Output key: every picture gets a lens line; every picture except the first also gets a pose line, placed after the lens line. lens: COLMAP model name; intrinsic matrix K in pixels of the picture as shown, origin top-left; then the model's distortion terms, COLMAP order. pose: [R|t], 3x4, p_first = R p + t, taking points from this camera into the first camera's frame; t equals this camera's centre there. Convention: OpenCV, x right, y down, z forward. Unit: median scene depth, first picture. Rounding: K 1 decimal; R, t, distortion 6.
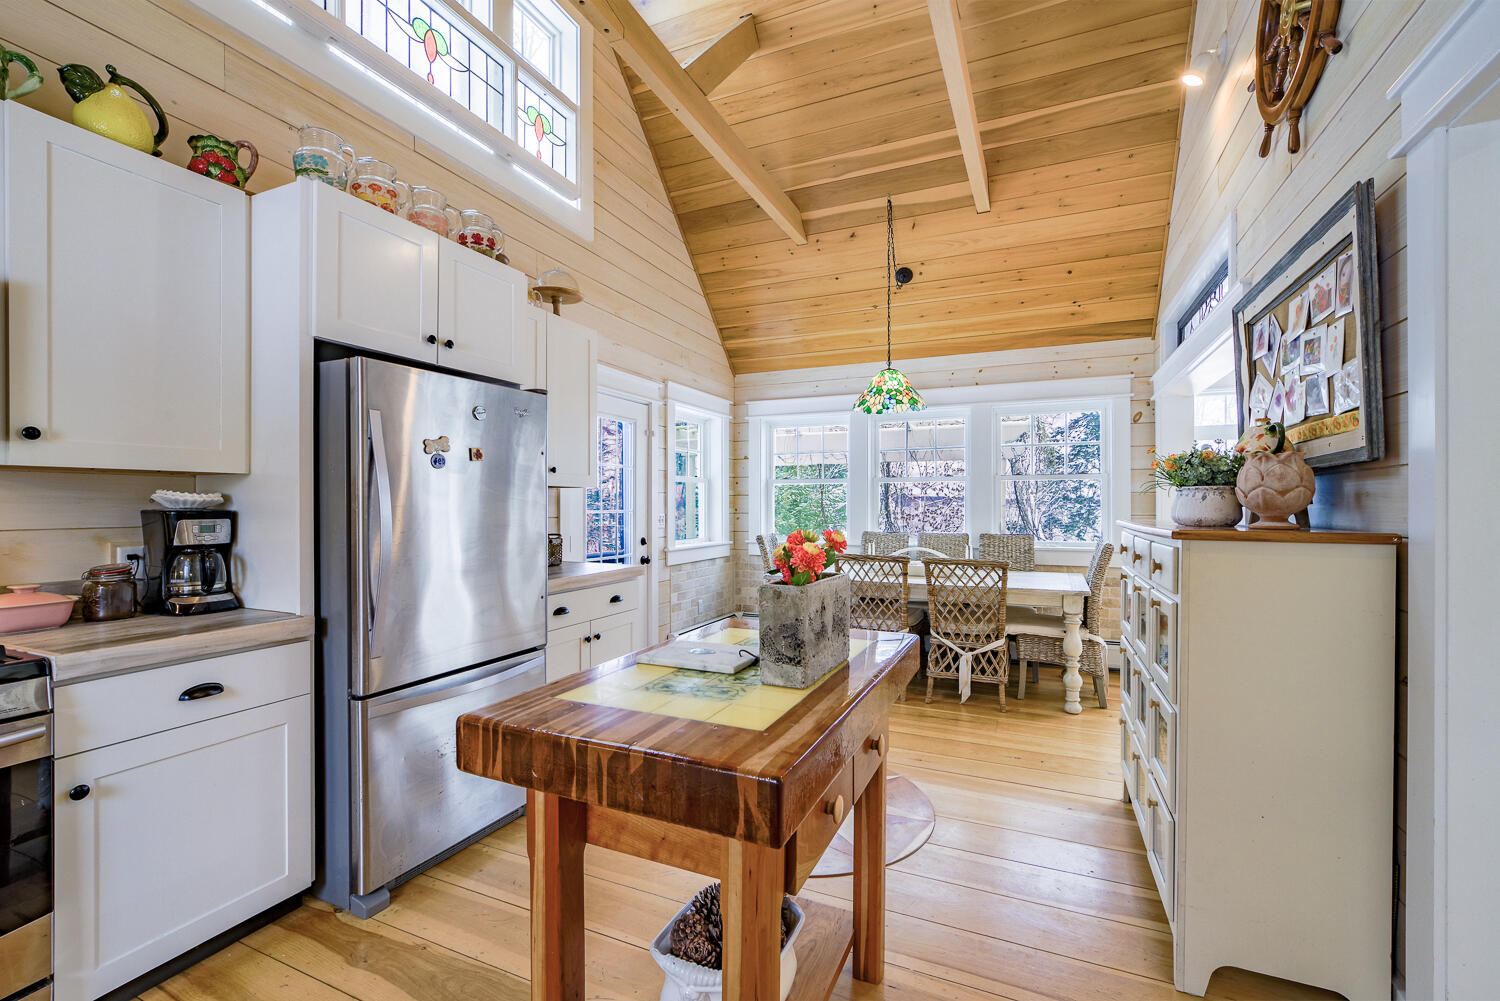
lens RADIAL K [[651.6, 0, 750.1], [0, 651.6, 502.8], [0, 0, 1]] dist [-0.003700, 0.000663]
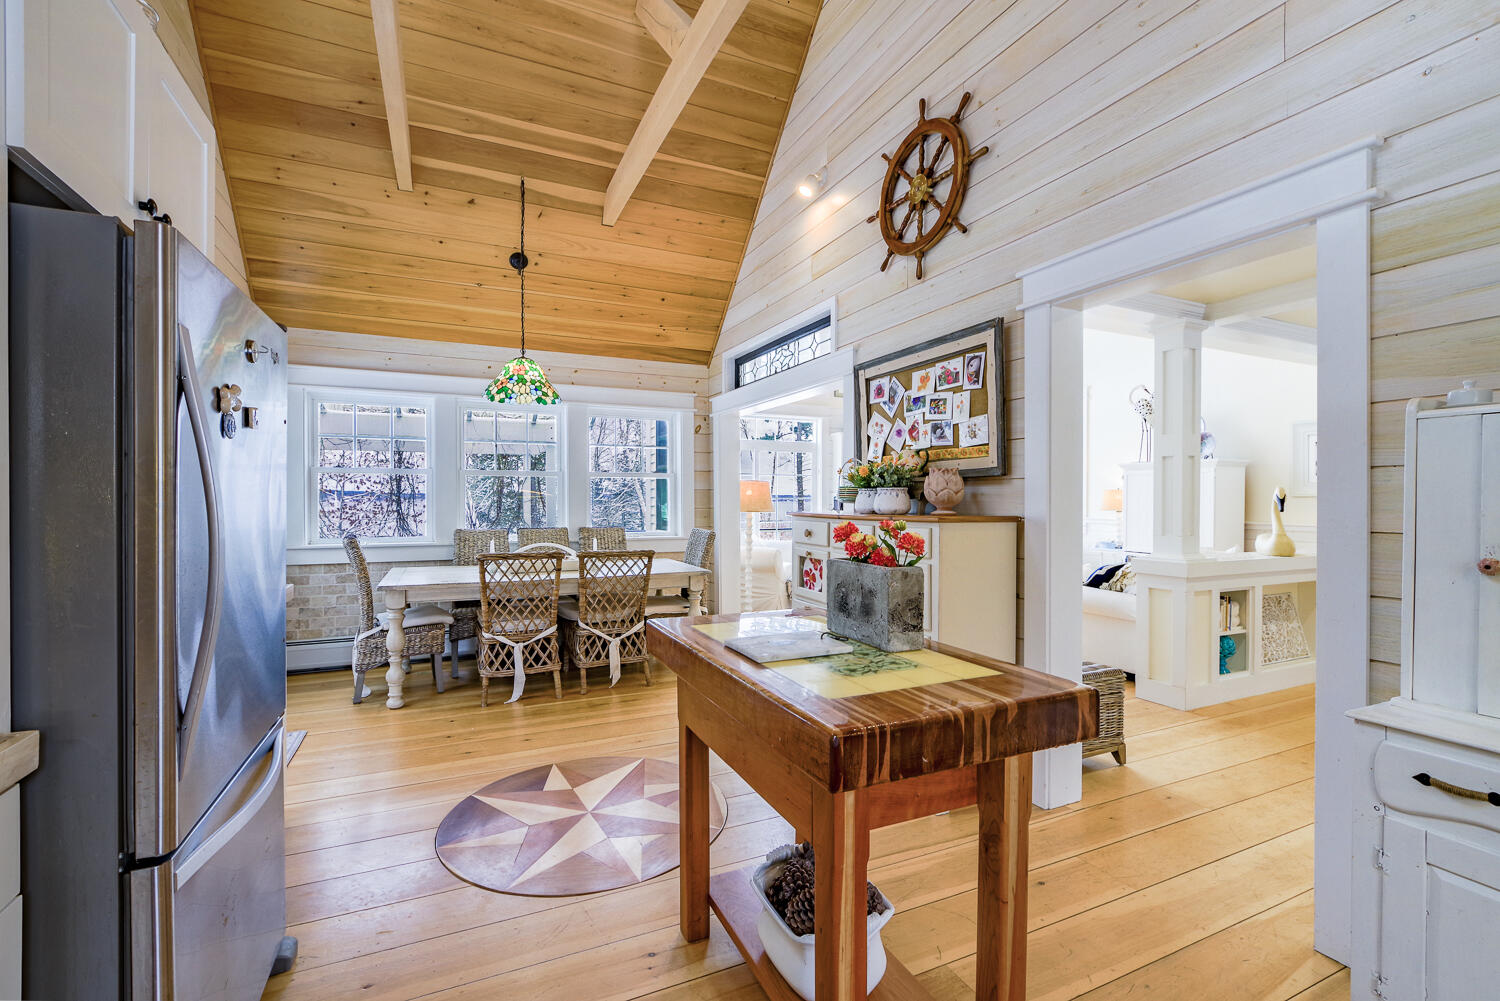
lens RADIAL K [[651.6, 0, 751.2], [0, 651.6, 502.3], [0, 0, 1]] dist [-0.003700, 0.000663]
pose [[0.655204, -0.002220, 0.755449, -0.322829], [-0.003225, 0.999978, 0.005735, 0.000347], [-0.755445, -0.006194, 0.655182, 0.132547]]
